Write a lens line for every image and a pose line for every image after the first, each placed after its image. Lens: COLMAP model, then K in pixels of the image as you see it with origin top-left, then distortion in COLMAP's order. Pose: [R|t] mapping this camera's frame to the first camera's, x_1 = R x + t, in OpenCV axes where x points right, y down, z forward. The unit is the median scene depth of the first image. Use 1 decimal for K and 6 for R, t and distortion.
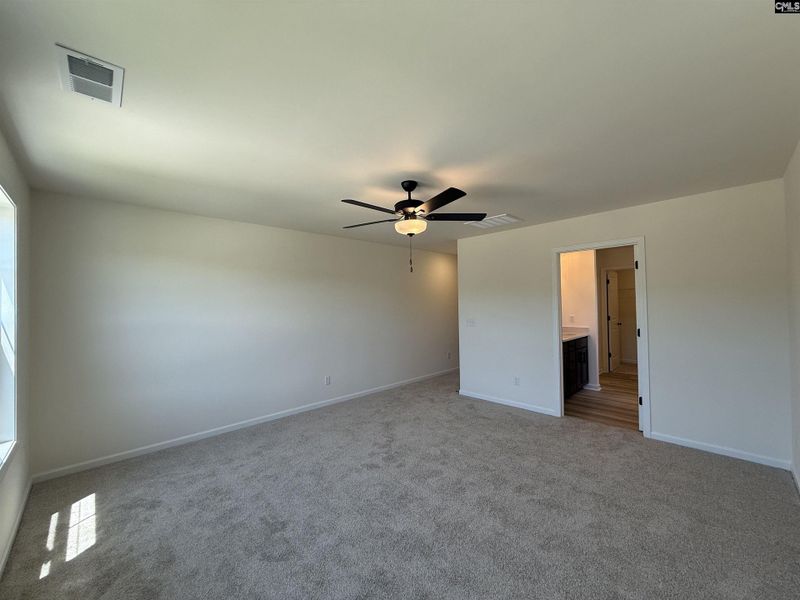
lens RADIAL K [[318.5, 0, 398.4], [0, 318.5, 299.6], [0, 0, 1]] dist [-0.000499, -0.000134]
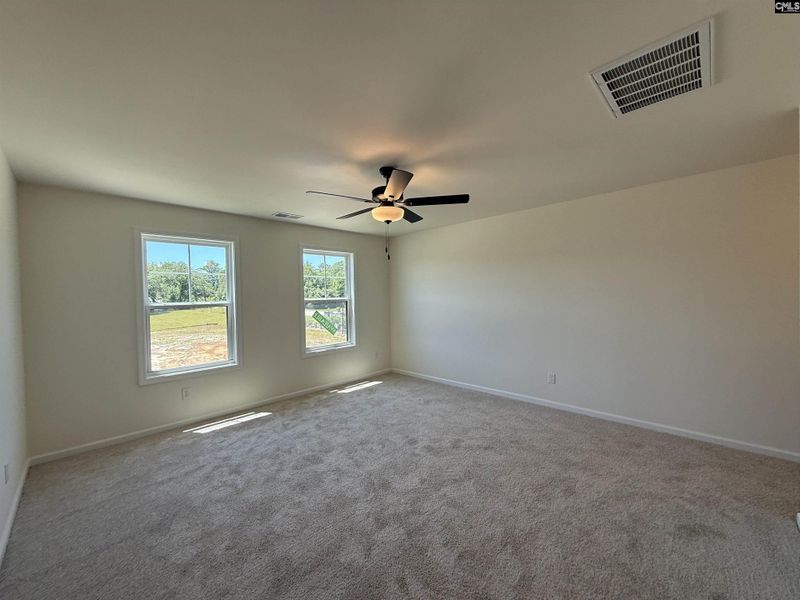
lens RADIAL K [[318.5, 0, 398.4], [0, 318.5, 299.6], [0, 0, 1]] dist [-0.000499, -0.000134]
pose [[0.025831, 0.031997, -0.999154, 1.041061], [0.033498, 0.998899, 0.032855, 0.008062], [0.999105, -0.034318, 0.024731, 1.004289]]
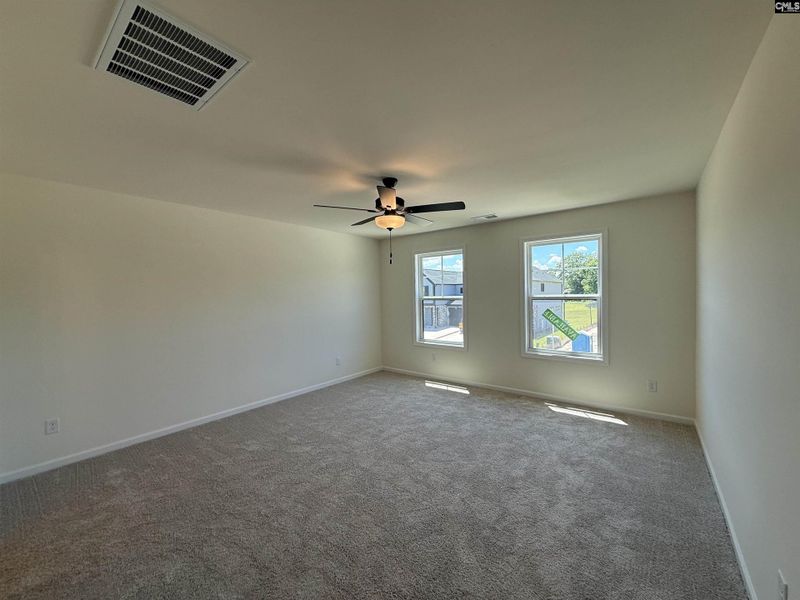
lens RADIAL K [[315.1, 0, 403.7], [0, 315.1, 300.4], [0, 0, 1]] dist [-0.021042, -0.000017]
pose [[-0.988847, 0.028455, -0.146190, 0.156888], [0.028050, 0.999595, 0.004837, 0.044341], [0.146268, 0.000682, -0.989245, 2.037939]]
